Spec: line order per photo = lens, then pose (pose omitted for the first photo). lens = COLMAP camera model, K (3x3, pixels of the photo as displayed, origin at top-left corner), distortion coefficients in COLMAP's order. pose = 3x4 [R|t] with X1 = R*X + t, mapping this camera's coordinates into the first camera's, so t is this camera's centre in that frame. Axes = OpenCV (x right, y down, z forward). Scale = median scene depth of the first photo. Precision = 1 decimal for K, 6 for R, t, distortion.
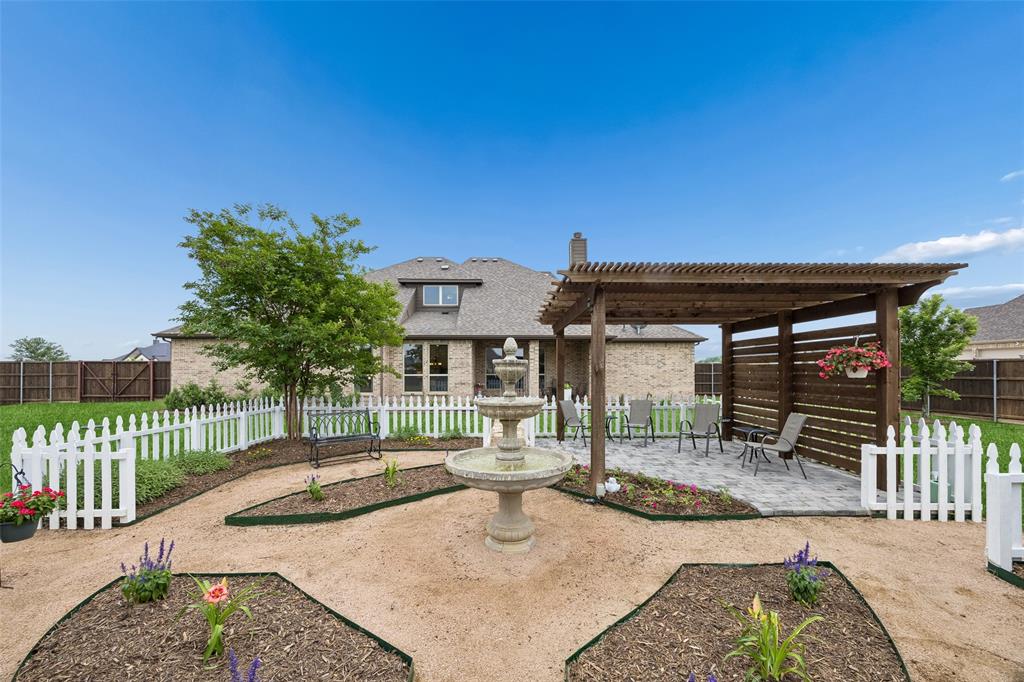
lens RADIAL K [[406.0, 0, 511.6], [0, 406.0, 369.4], [0, 0, 1]] dist [-0.000186, 0.003603]
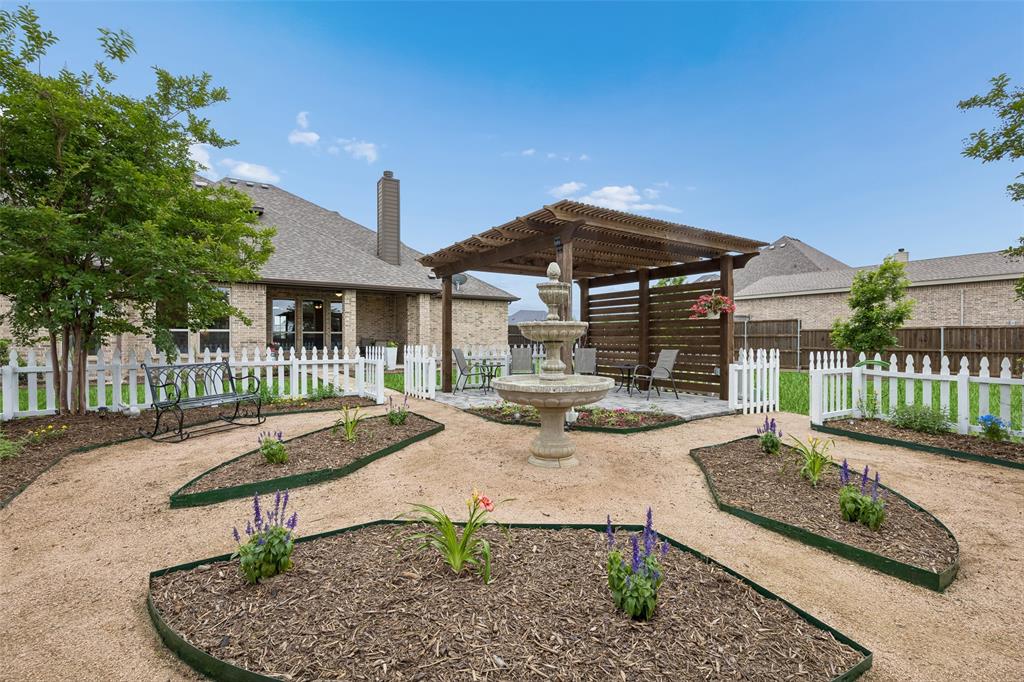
lens RADIAL K [[459.8, 0, 512.0], [0, 459.8, 341.0], [0, 0, 1]] dist [-0.000262, -0.000046]
pose [[0.848323, -0.002210, 0.529475, -0.518228], [-0.002108, 0.999969, 0.007551, 0.081266], [-0.529476, -0.007522, 0.848292, 0.048957]]
